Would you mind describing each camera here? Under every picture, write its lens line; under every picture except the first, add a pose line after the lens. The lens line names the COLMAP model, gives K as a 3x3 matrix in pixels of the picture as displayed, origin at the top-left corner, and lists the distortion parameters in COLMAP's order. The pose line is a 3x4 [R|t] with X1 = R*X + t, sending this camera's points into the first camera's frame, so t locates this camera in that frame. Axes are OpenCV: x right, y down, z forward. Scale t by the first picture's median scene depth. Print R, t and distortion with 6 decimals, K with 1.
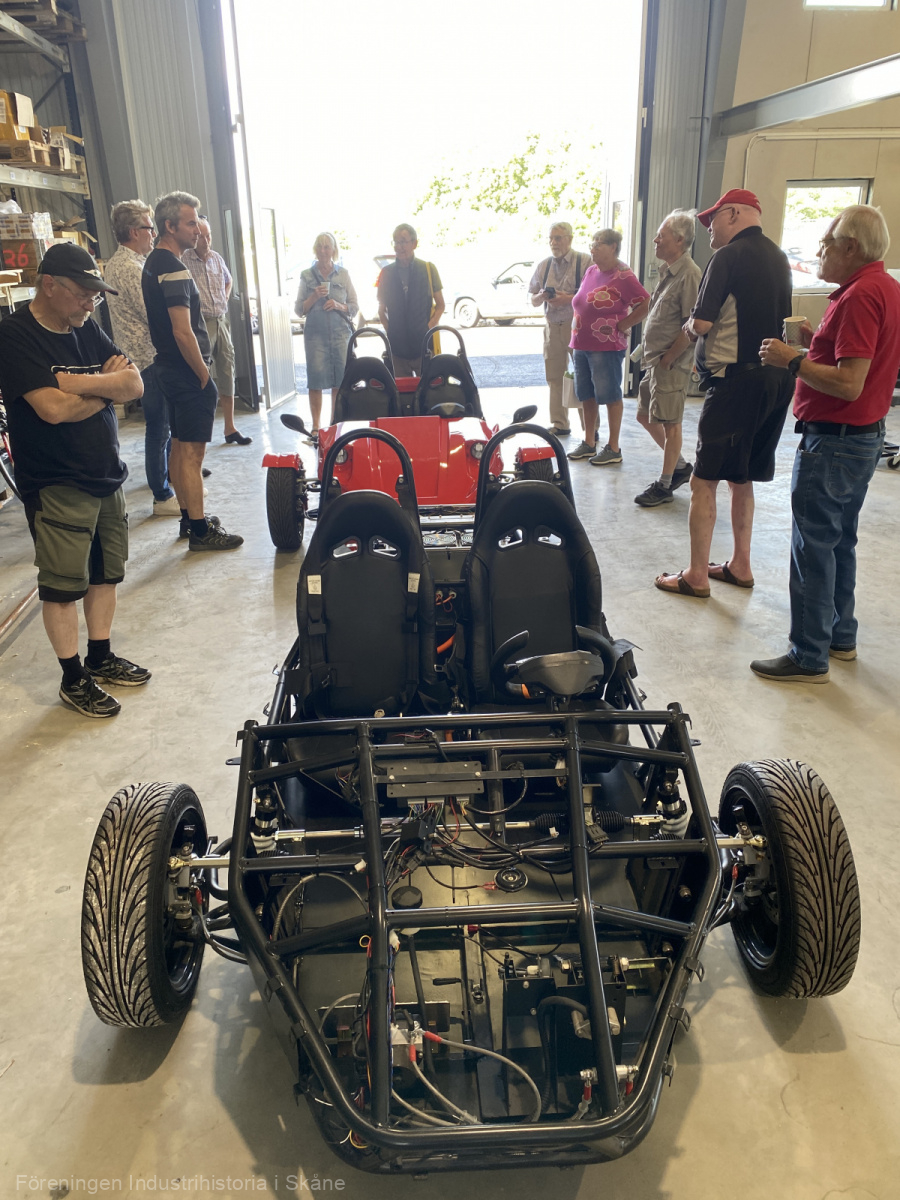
lens RADIAL K [[916.7, 0, 450.0], [0, 916.7, 600.0], [0, 0, 1]] dist [0.000048, -0.008885]
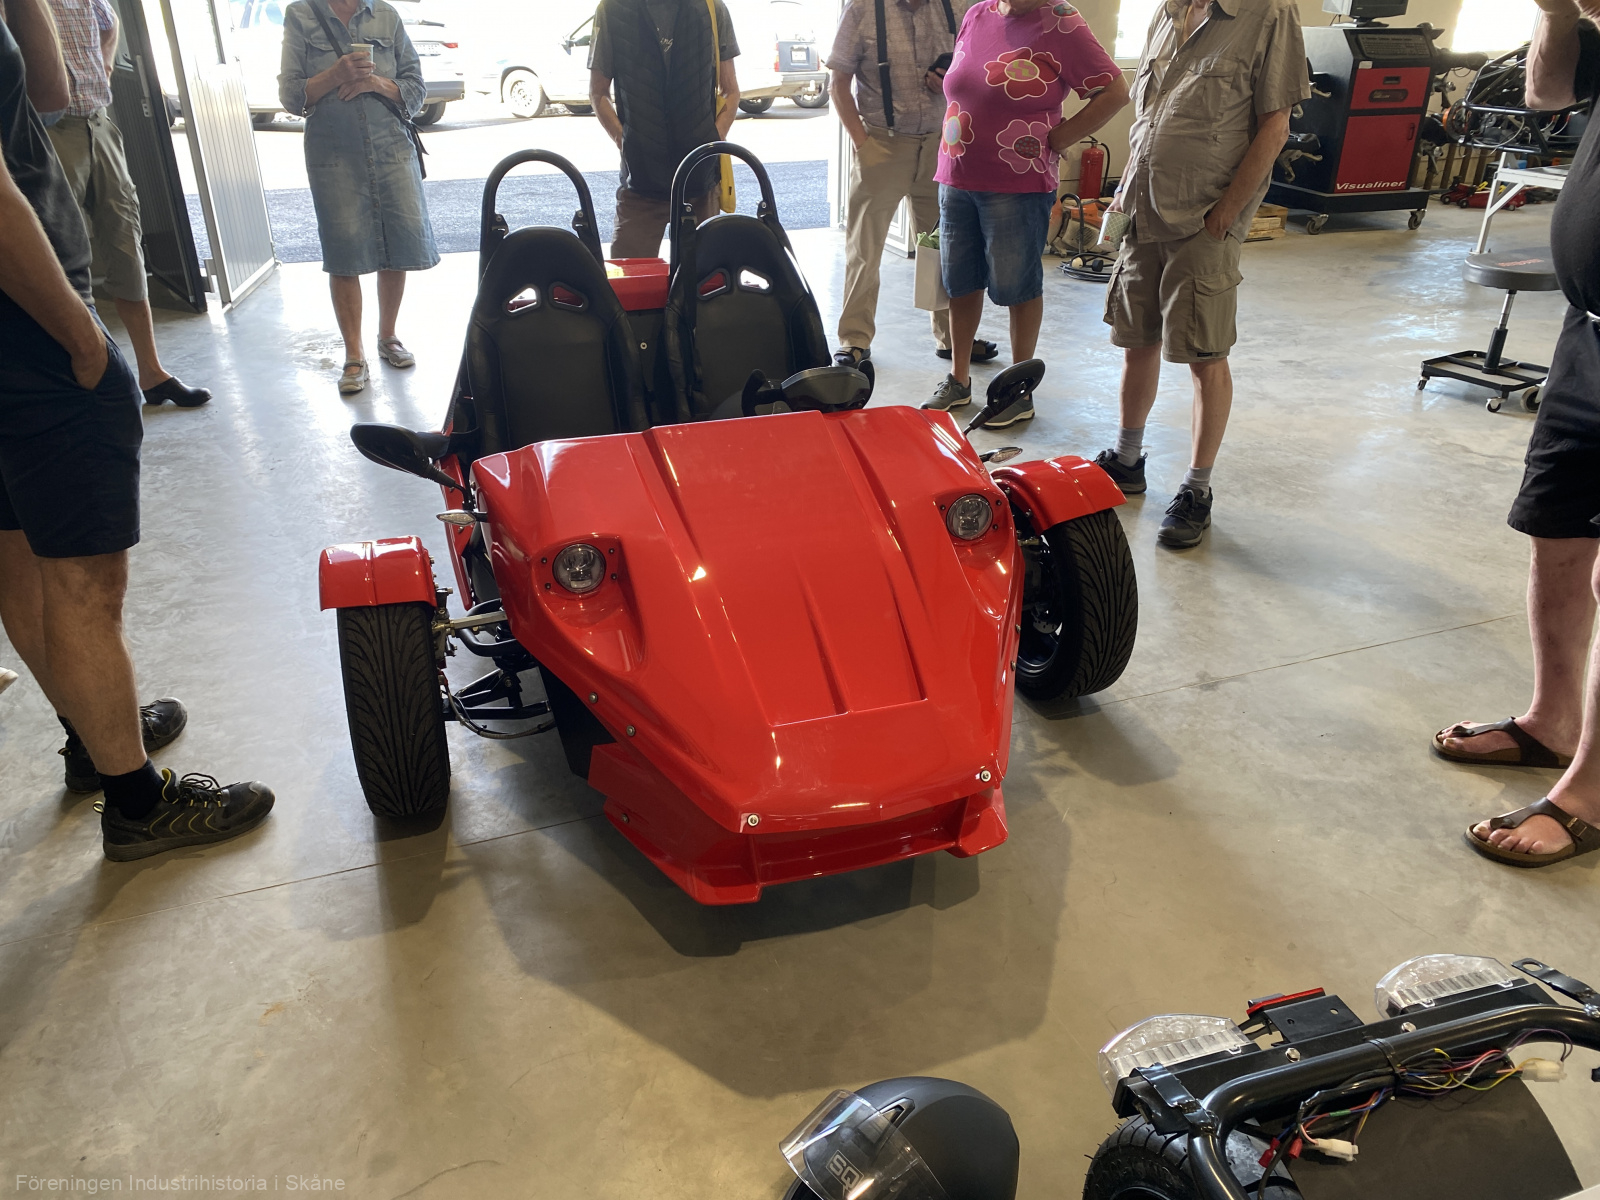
lens RADIAL K [[1222.3, 0, 800.0], [0, 1222.3, 600.0], [0, 0, 1]] dist [0.000048, -0.008885]
pose [[0.964943, -0.097072, 0.243848, -0.111926], [0.074404, 0.992148, 0.100532, -0.136982], [-0.251692, -0.078865, 0.964589, 0.412995]]
